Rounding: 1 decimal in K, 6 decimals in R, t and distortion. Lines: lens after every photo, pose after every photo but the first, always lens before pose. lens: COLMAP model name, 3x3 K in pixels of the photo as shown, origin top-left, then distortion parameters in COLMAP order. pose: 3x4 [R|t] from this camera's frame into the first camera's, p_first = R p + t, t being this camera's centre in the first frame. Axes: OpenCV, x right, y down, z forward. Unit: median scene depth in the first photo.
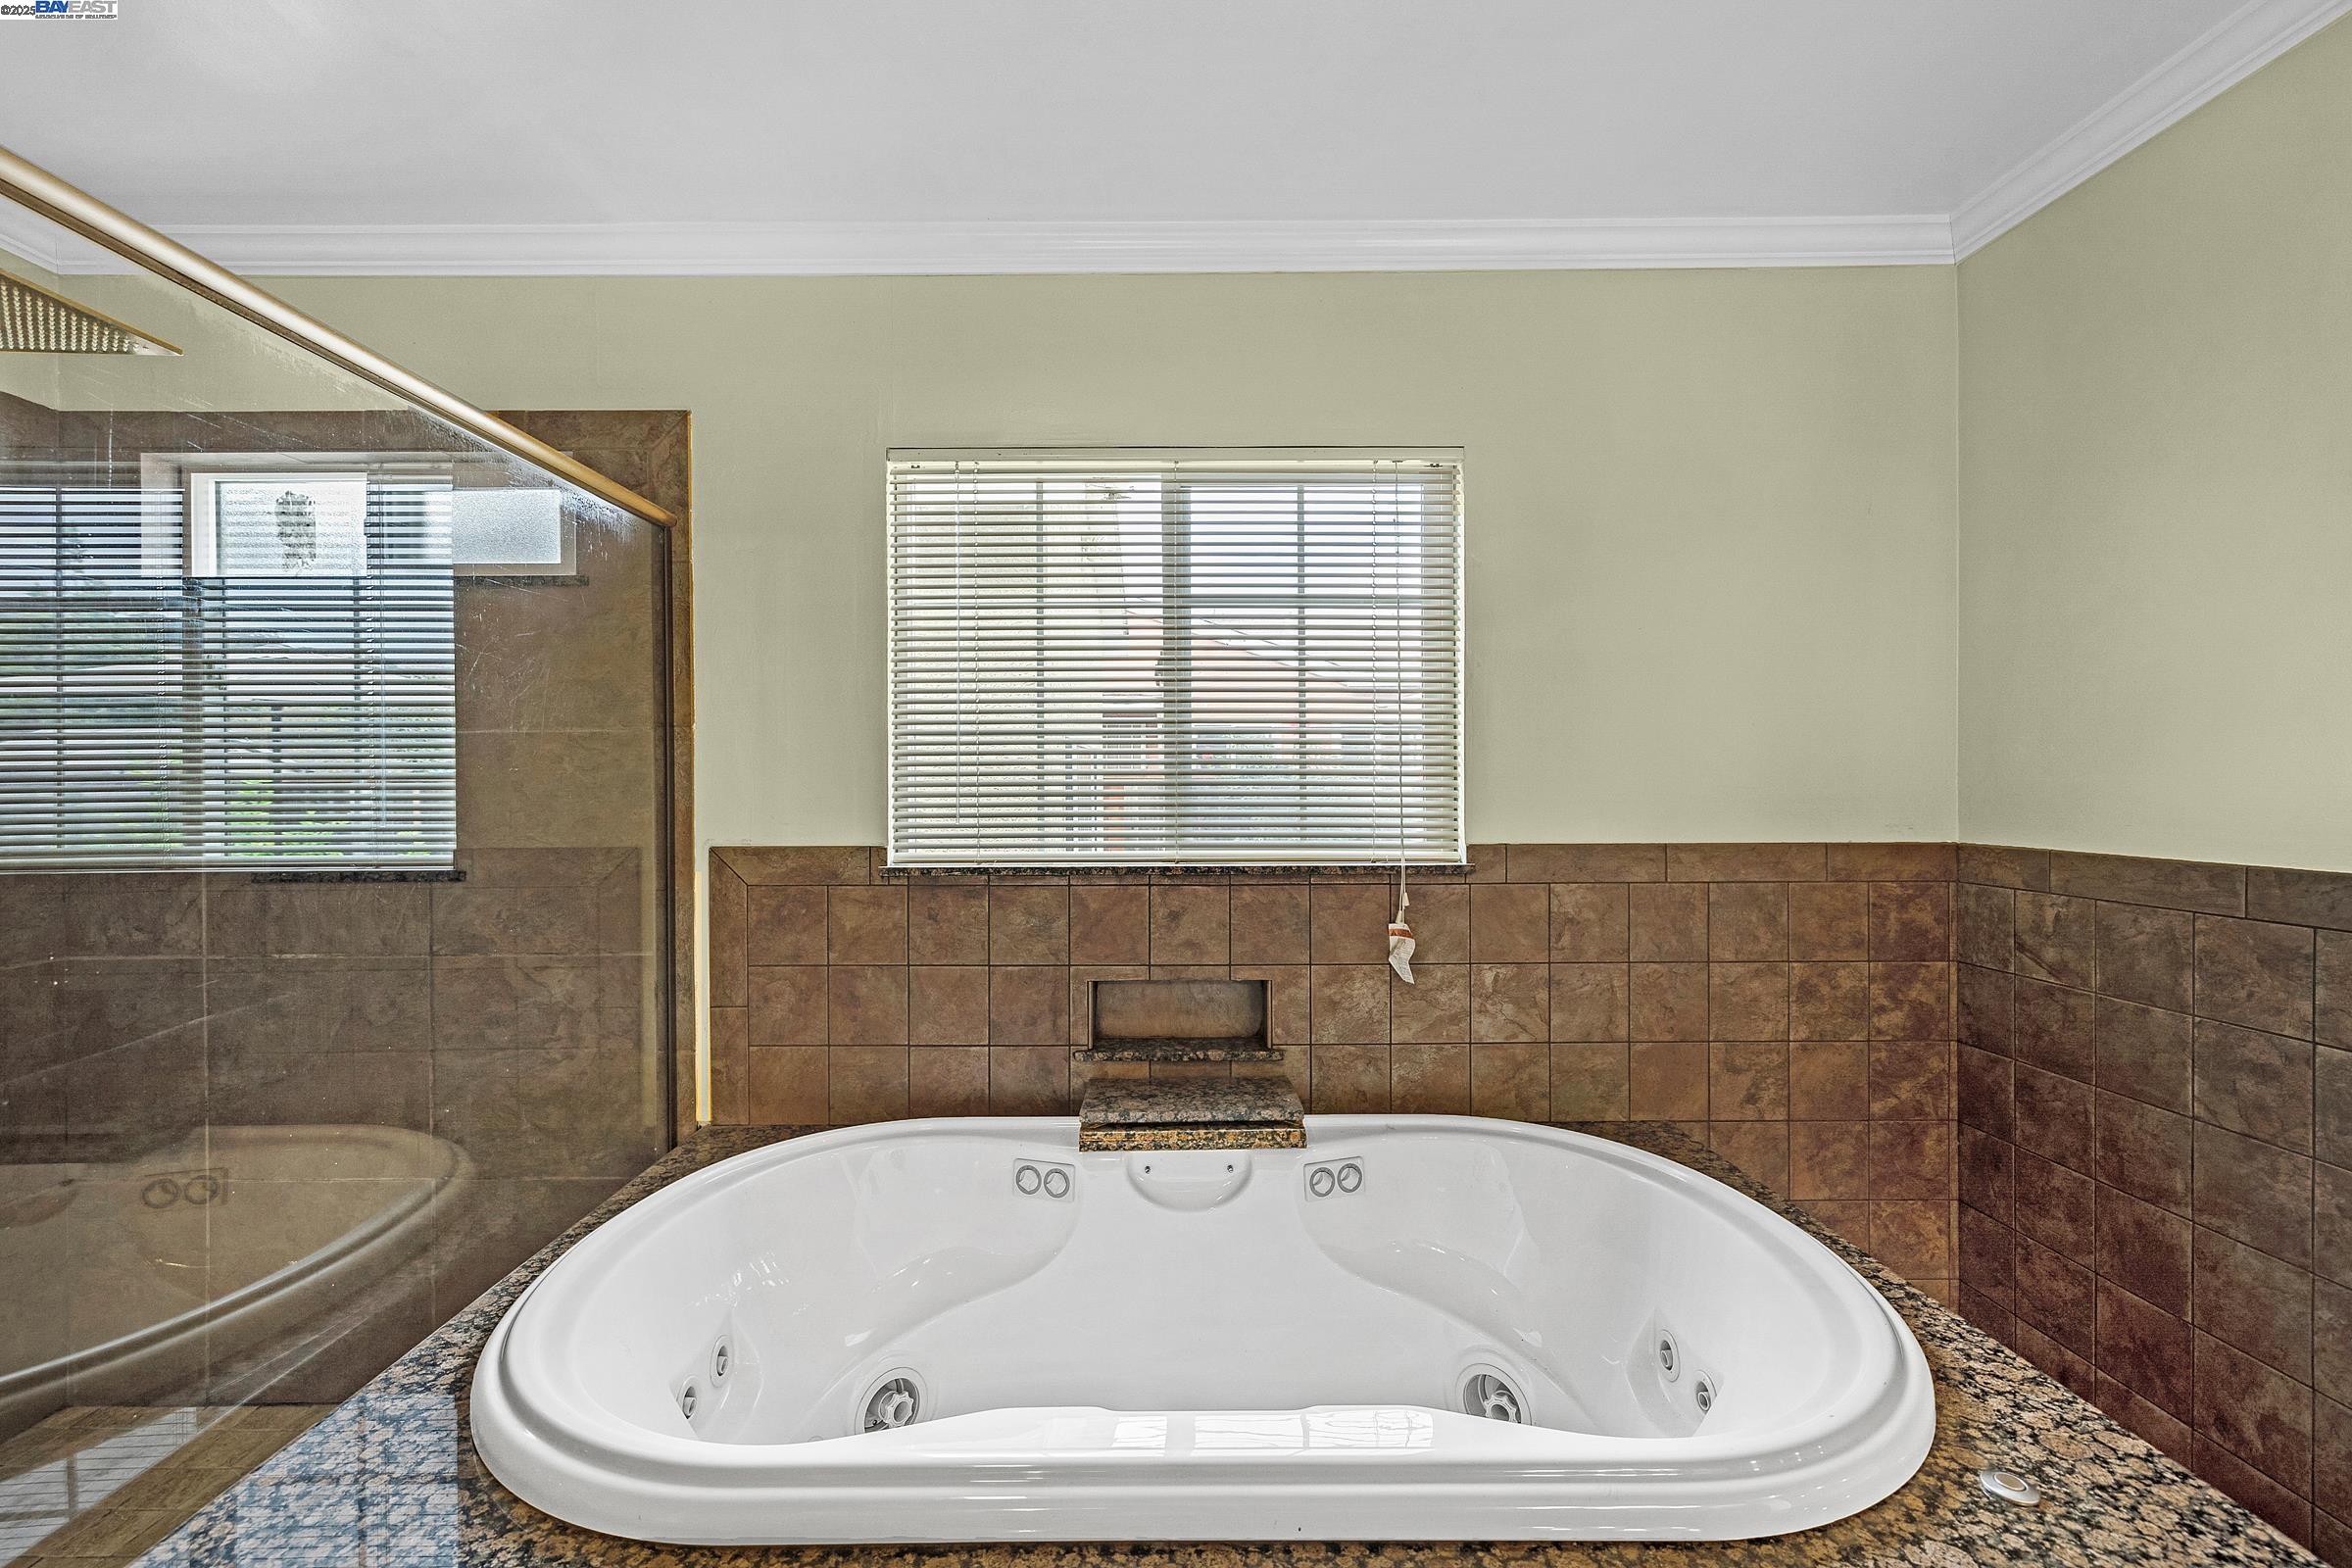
lens RADIAL K [[987.8, 0, 1173.0], [0, 987.8, 779.9], [0, 0, 1]] dist [-0.001070, 0.000513]
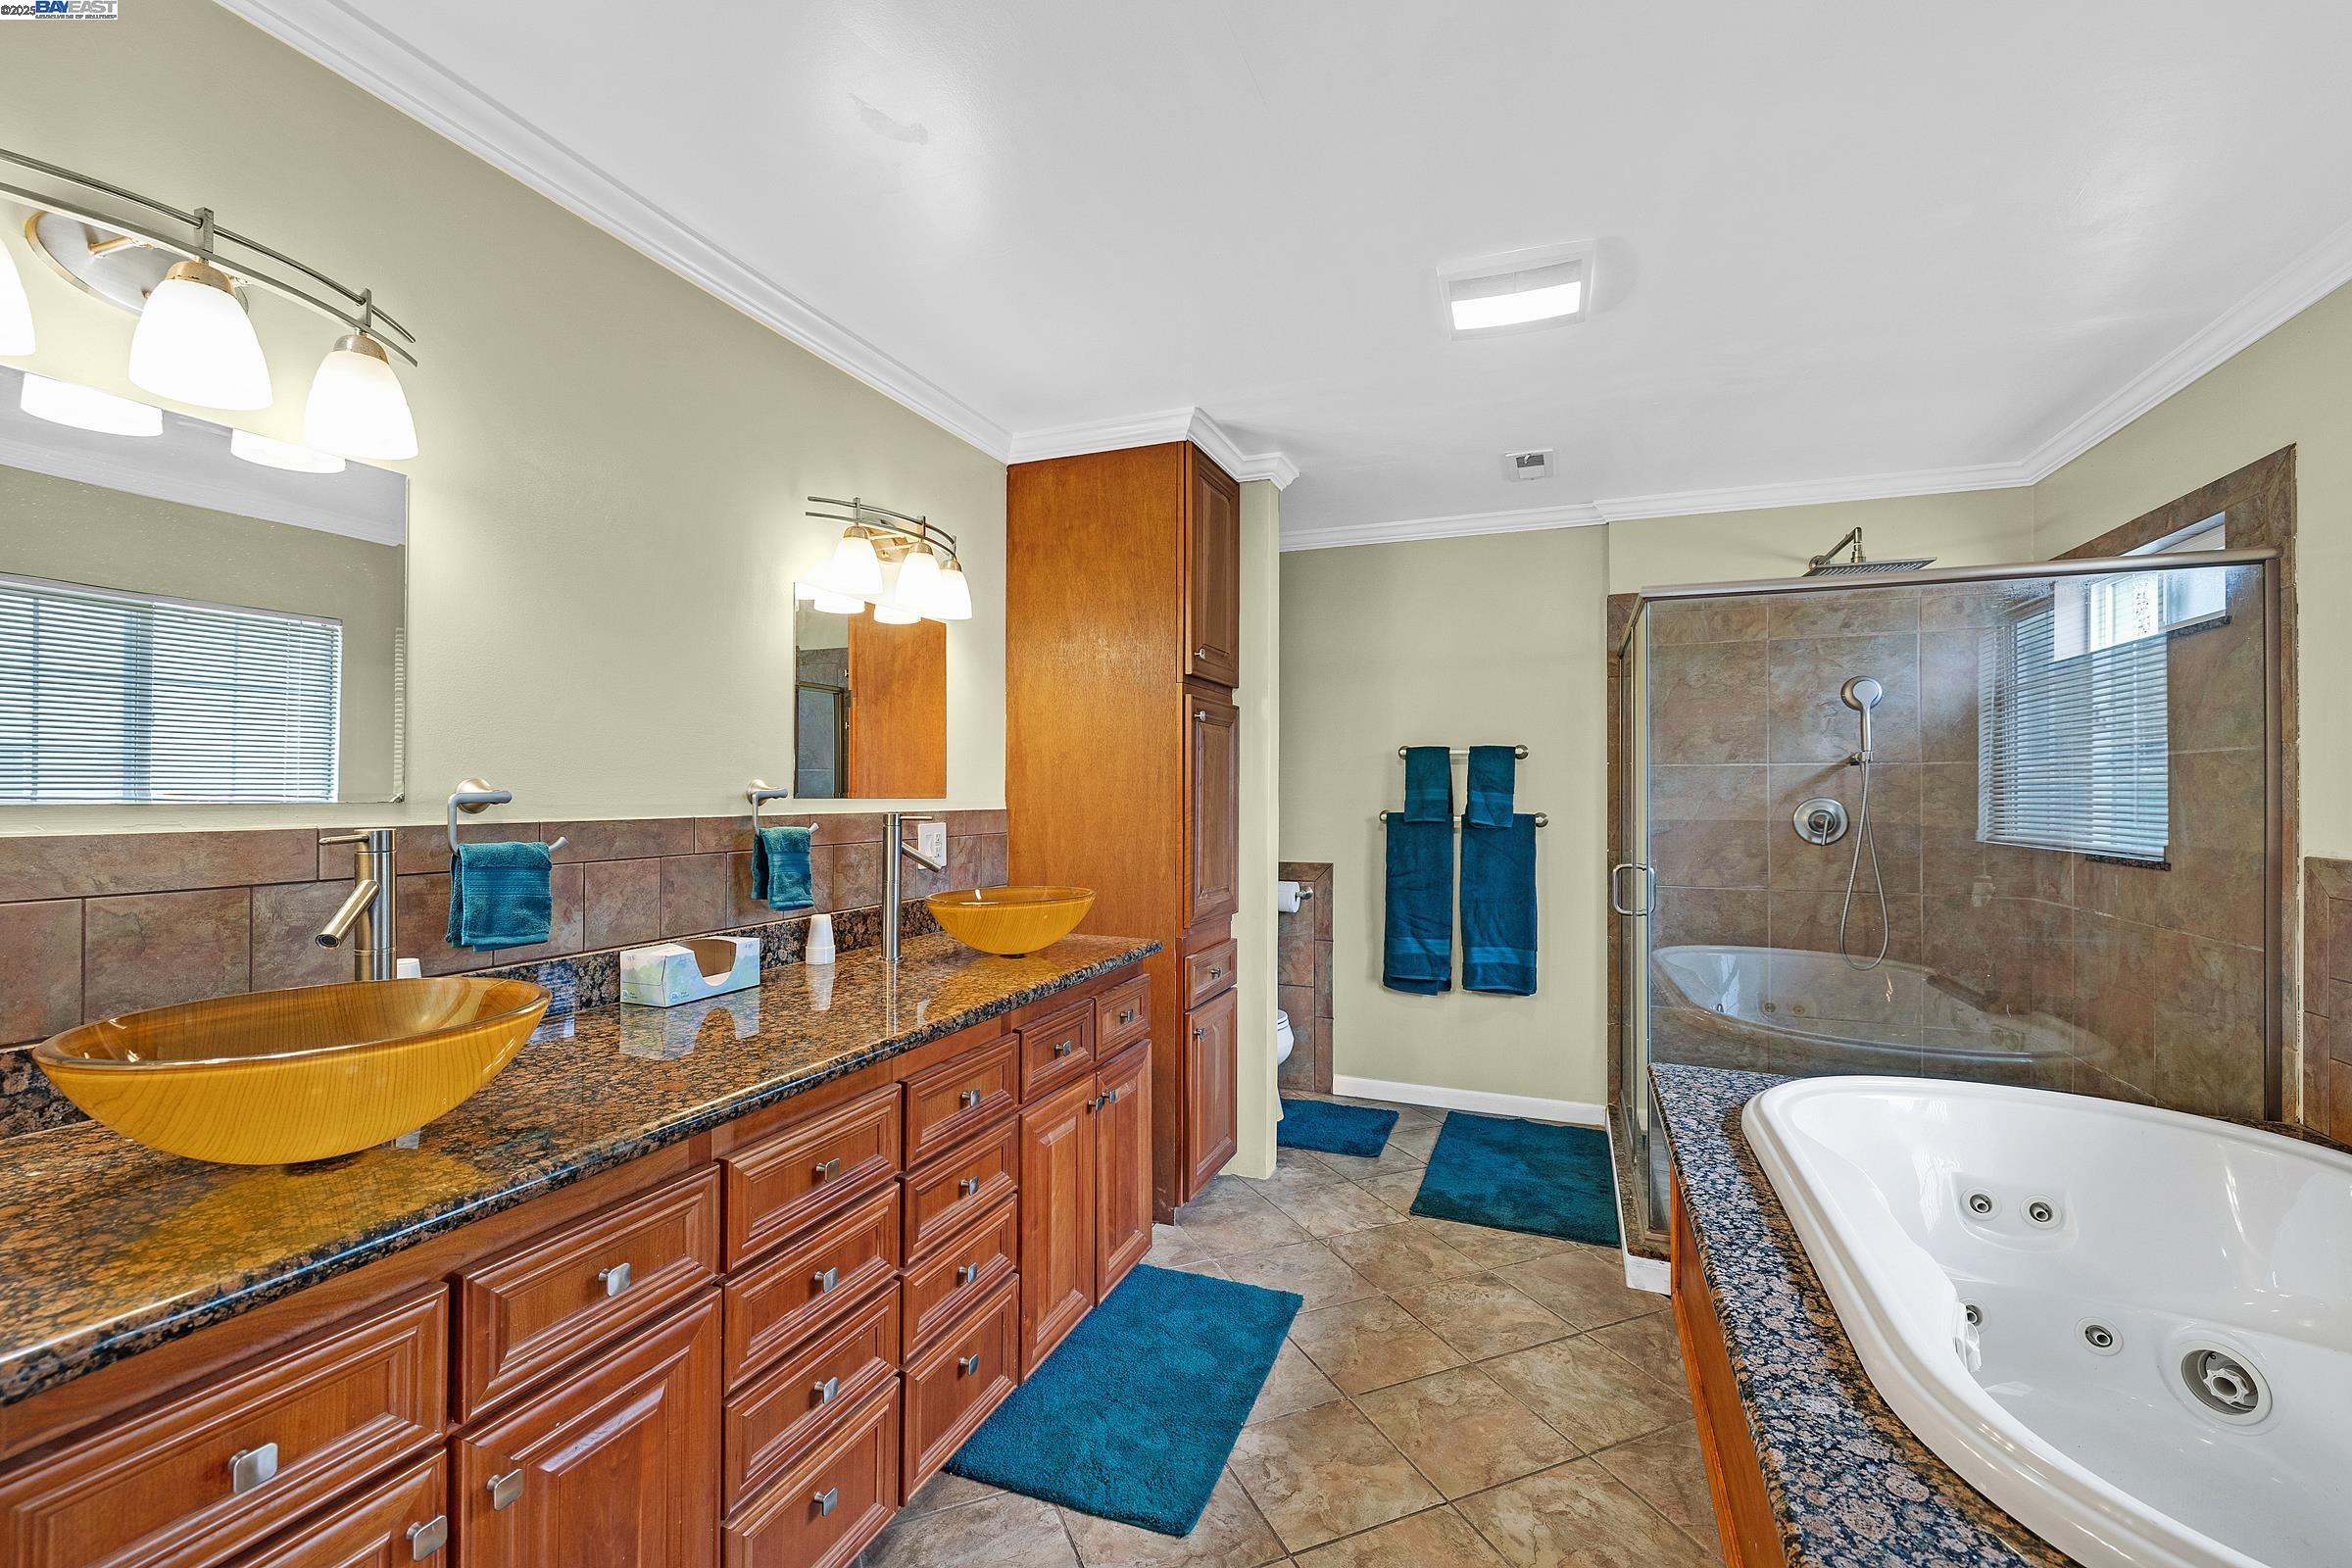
lens RADIAL K [[987.8, 0, 1178.7], [0, 987.8, 784.2], [0, 0, 1]] dist [-0.001070, 0.000513]
pose [[-0.370414, -0.001822, -0.928865, 0.936793], [-0.008652, 0.999961, 0.001489, 0.000154], [0.928827, 0.008588, -0.370415, 0.284020]]
